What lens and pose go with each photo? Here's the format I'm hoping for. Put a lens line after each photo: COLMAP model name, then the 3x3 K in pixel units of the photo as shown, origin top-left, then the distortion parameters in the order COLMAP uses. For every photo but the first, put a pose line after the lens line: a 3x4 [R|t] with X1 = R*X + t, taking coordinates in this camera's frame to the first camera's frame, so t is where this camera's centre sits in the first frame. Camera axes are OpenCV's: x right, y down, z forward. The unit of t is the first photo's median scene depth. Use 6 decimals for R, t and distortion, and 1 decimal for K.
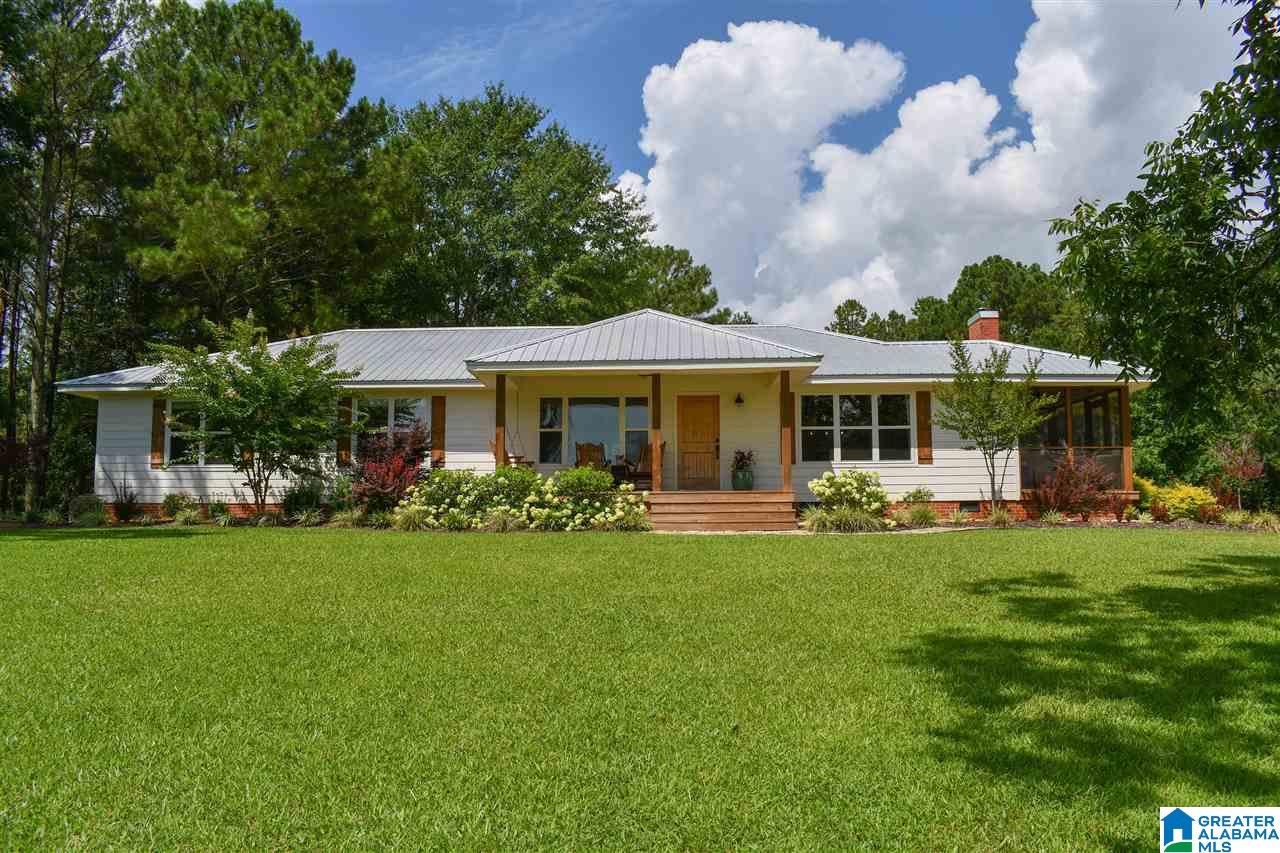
lens RADIAL K [[992.6, 0, 635.3], [0, 992.6, 426.4], [0, 0, 1]] dist [-0.086742, -0.004585]
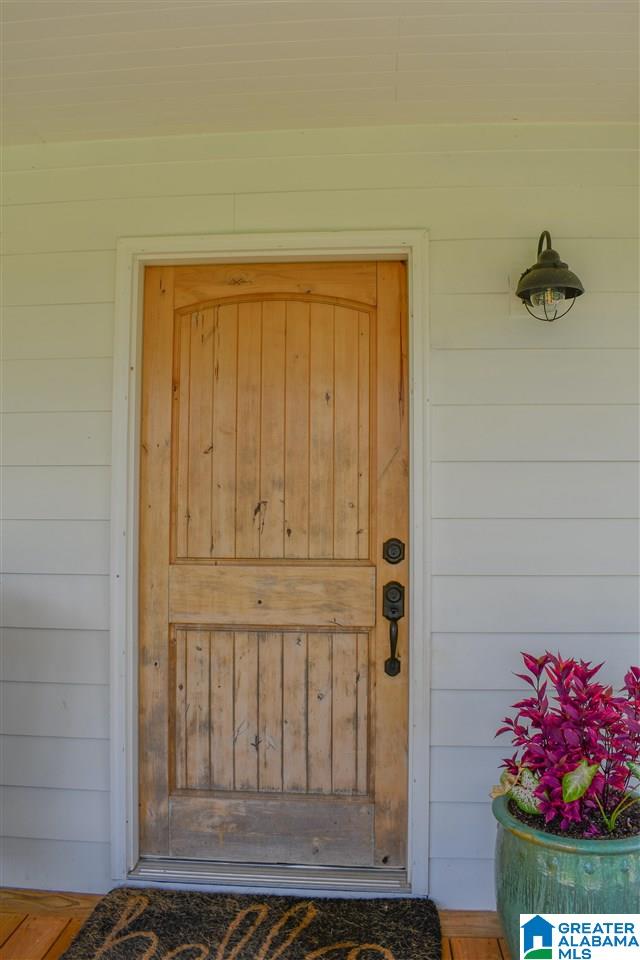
lens RADIAL K [[744.4, 0, 318.7], [0, 744.4, 480.3], [0, 0, 1]] dist [-0.086742, -0.004585]
pose [[0.999670, 0.003276, -0.025473, 0.075707], [-0.001317, 0.997066, 0.076533, -0.005706], [0.025649, -0.076474, 0.996742, 0.907816]]
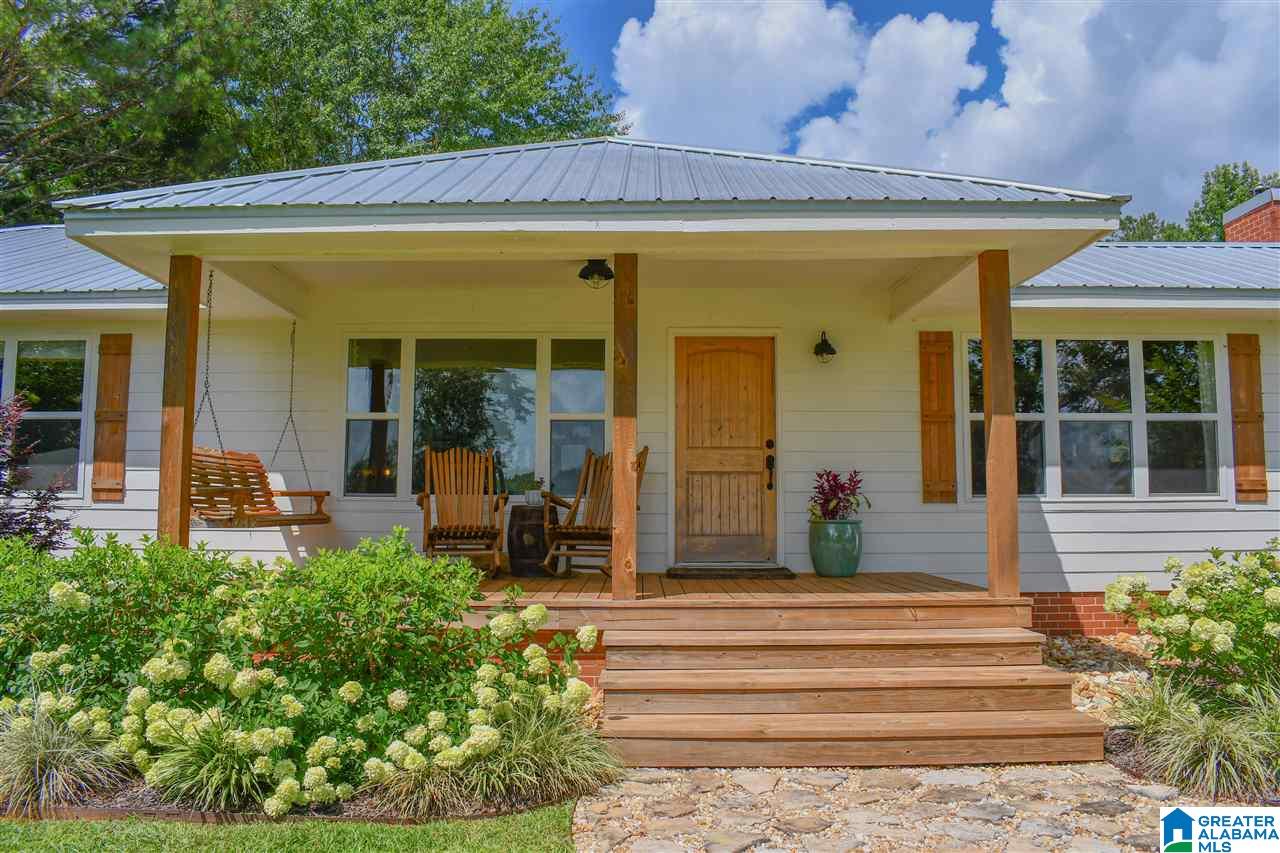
lens RADIAL K [[992.6, 0, 645.0], [0, 992.6, 425.7], [0, 0, 1]] dist [-0.086742, -0.004585]
pose [[0.999061, 0.008619, 0.042448, 0.012497], [-0.009038, 0.999912, 0.009695, 0.002793], [-0.042361, -0.010070, 0.999052, 0.599294]]
